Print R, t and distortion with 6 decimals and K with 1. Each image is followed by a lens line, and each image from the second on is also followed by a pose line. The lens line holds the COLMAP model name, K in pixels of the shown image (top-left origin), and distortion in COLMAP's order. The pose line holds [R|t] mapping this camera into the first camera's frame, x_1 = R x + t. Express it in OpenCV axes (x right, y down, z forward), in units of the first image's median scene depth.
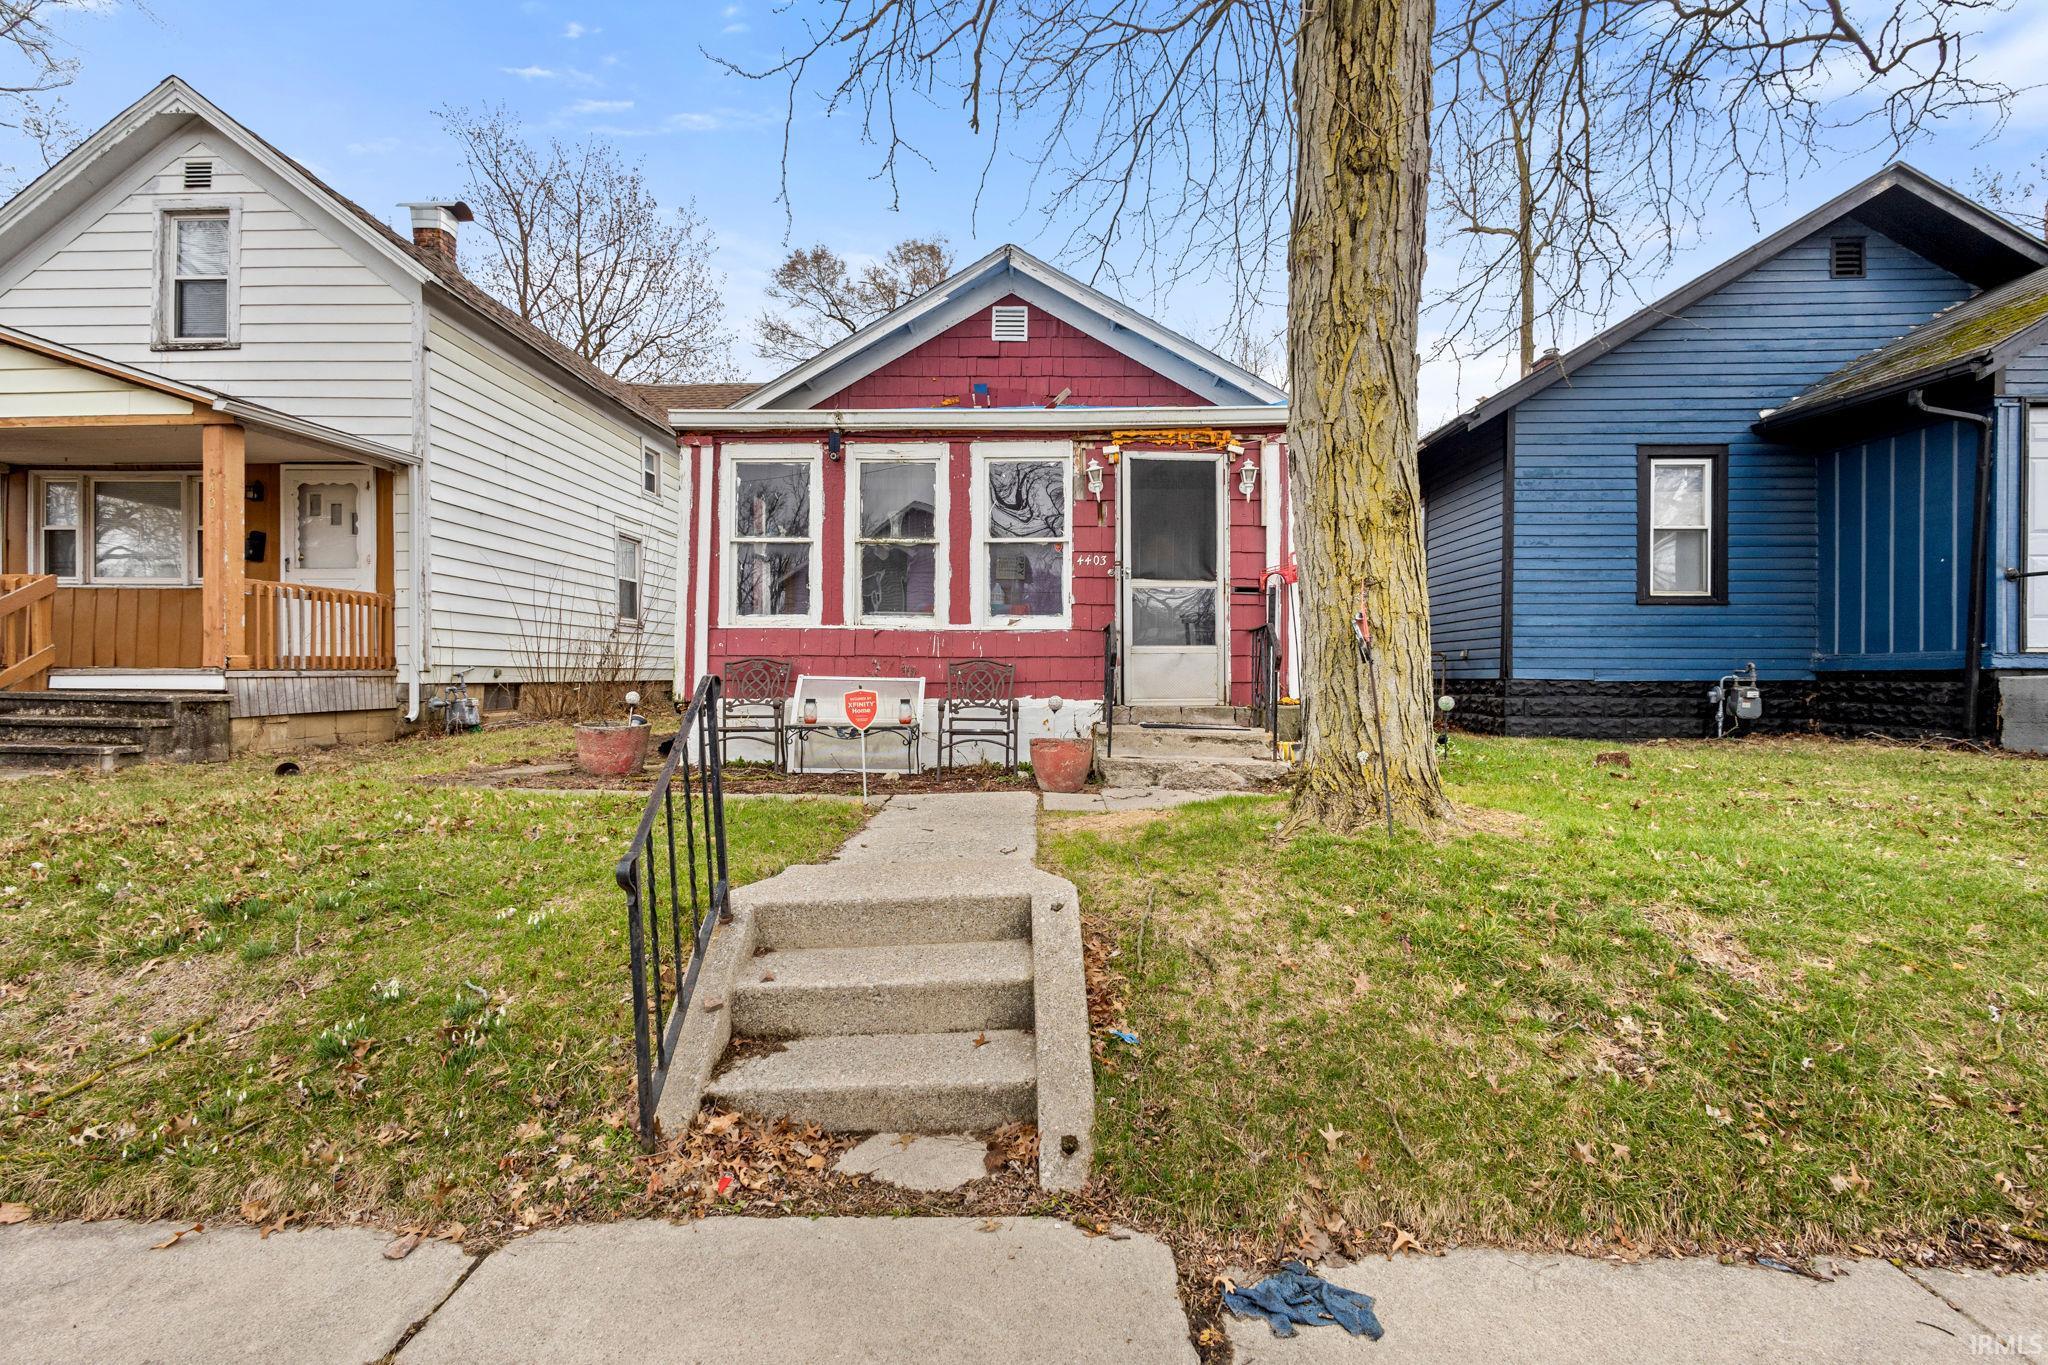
lens RADIAL K [[944.9, 0, 1024.0], [0, 944.9, 682.5], [0, 0, 1]] dist [0.012587, -0.000132]
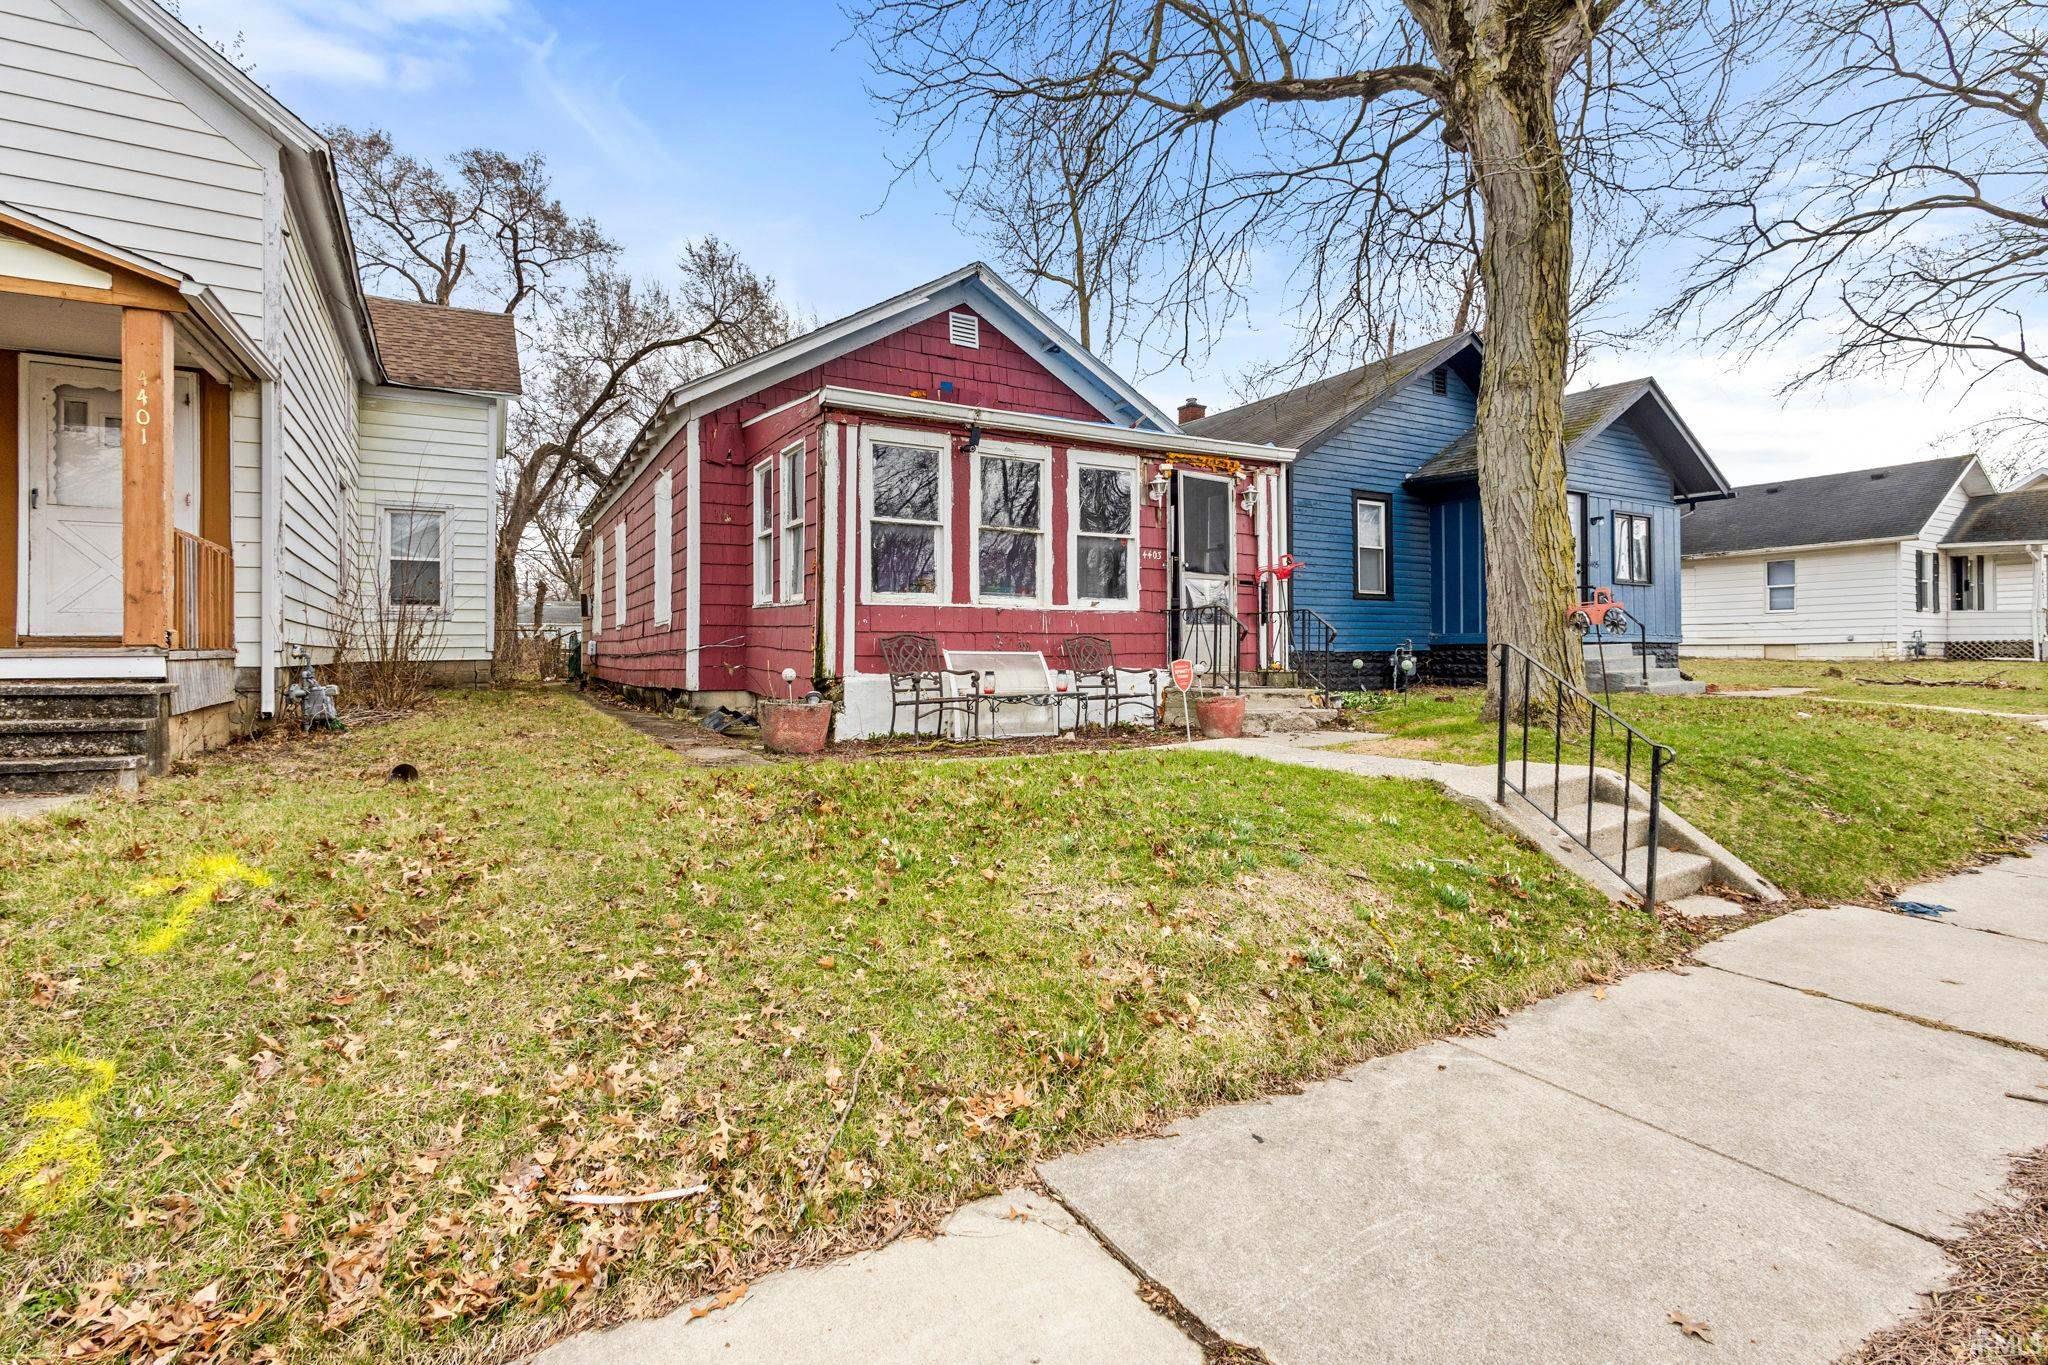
lens RADIAL K [[957.4, 0, 1017.5], [0, 957.4, 646.5], [0, 0, 1]] dist [0.014183, -0.000185]
pose [[0.849243, -0.004865, 0.527979, -0.723250], [0.013509, 0.999830, -0.012515, 0.002629], [-0.527829, 0.017761, 0.849165, 0.039232]]
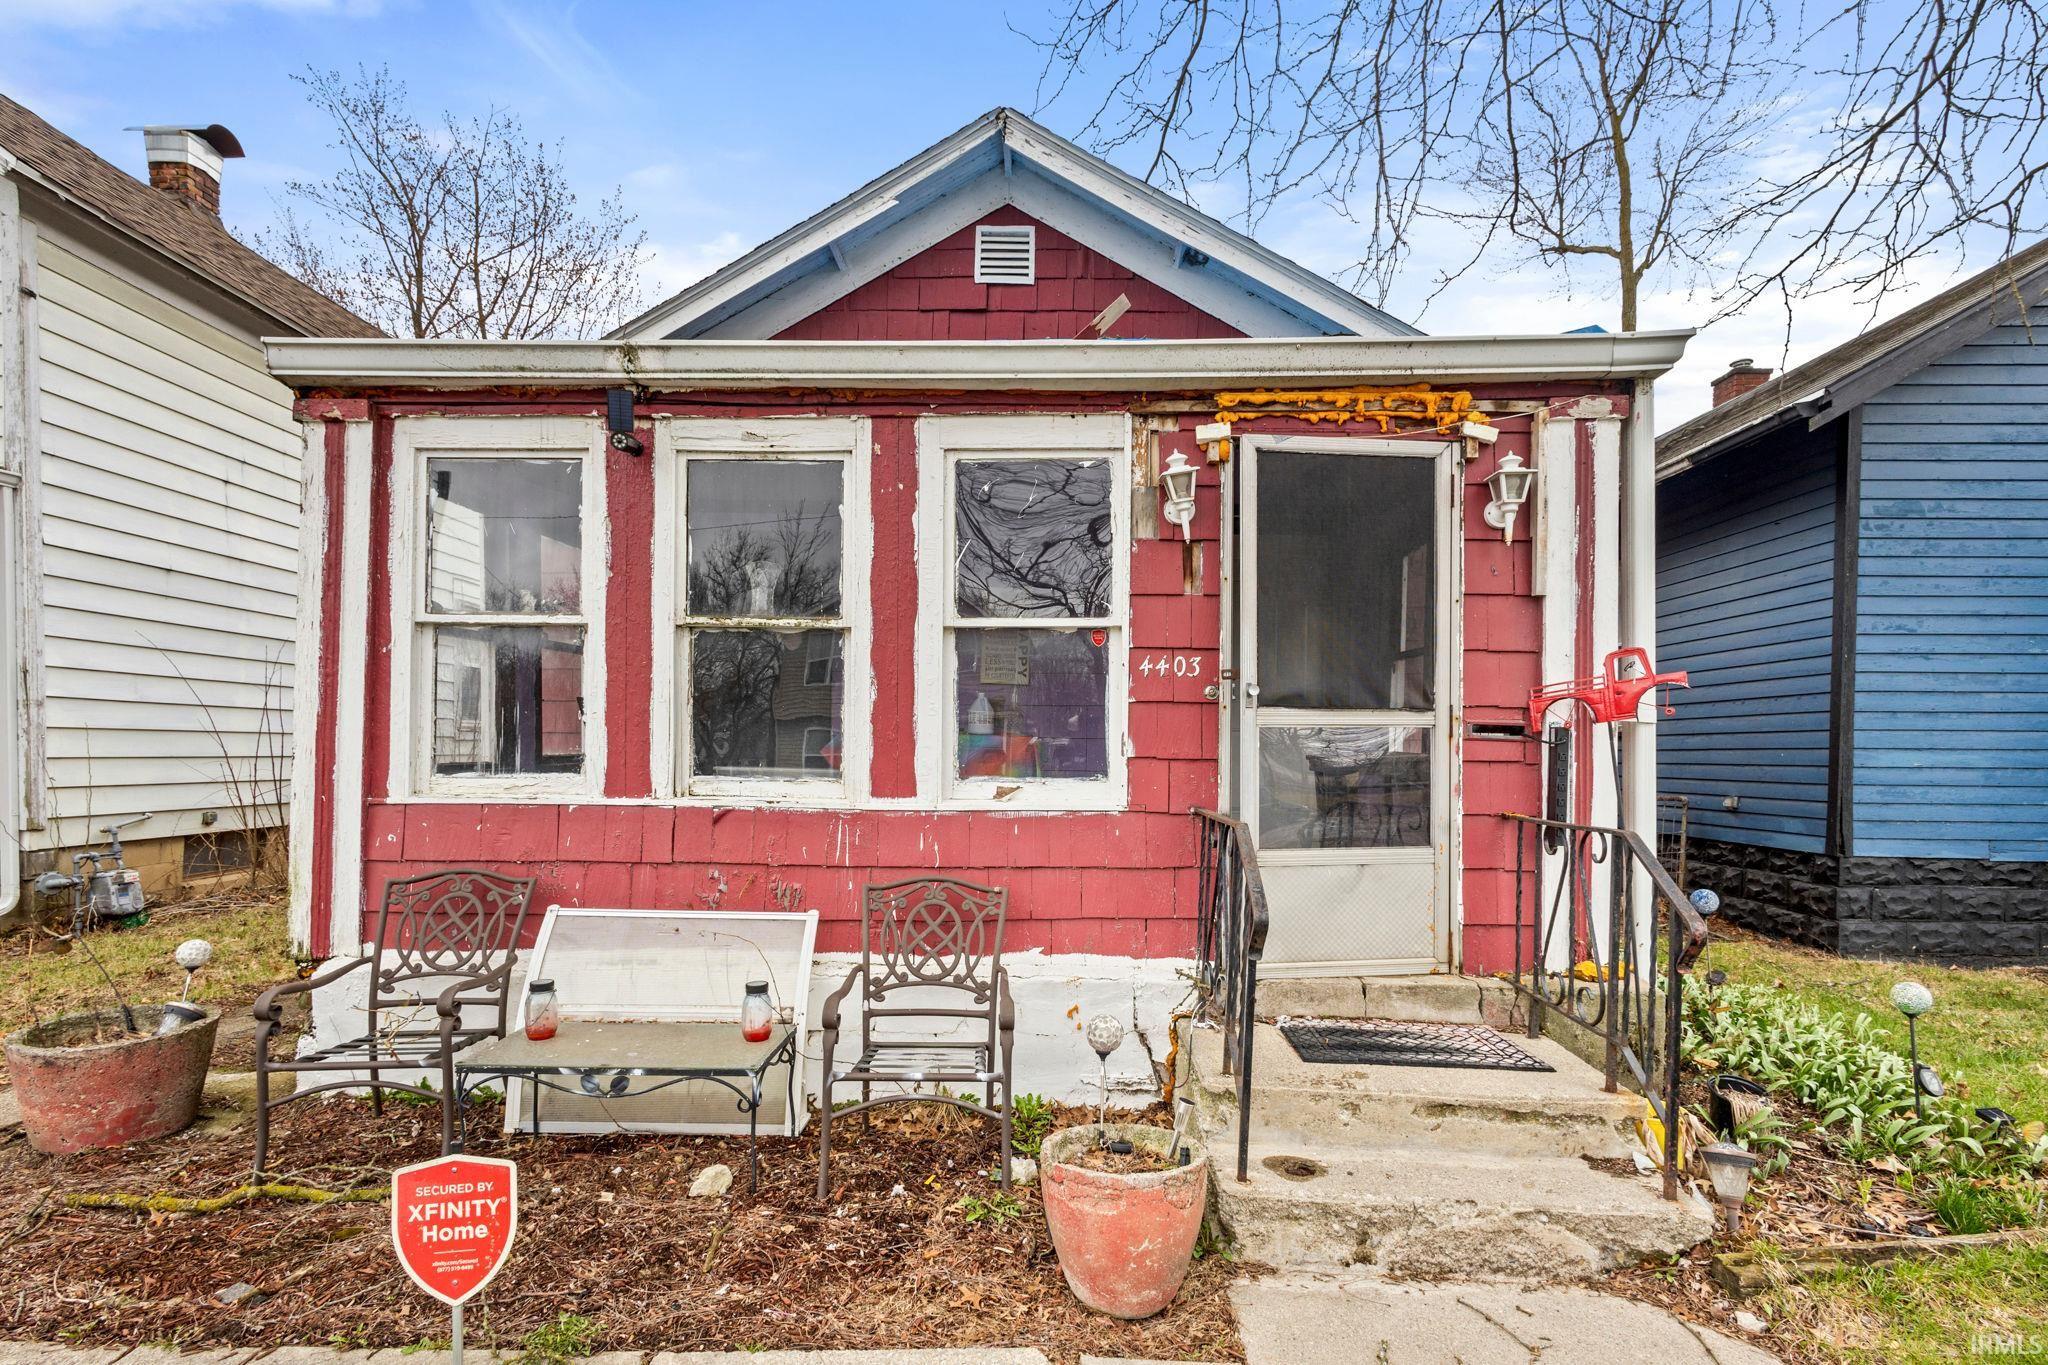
lens RADIAL K [[977.3, 0, 1033.2], [0, 977.3, 755.2], [0, 0, 1]] dist [0.009386, -0.000431]
pose [[0.999965, 0.003954, 0.007311, -0.000709], [-0.003932, 0.999988, -0.003010, -0.081735], [-0.007323, 0.002981, 0.999969, 0.503369]]
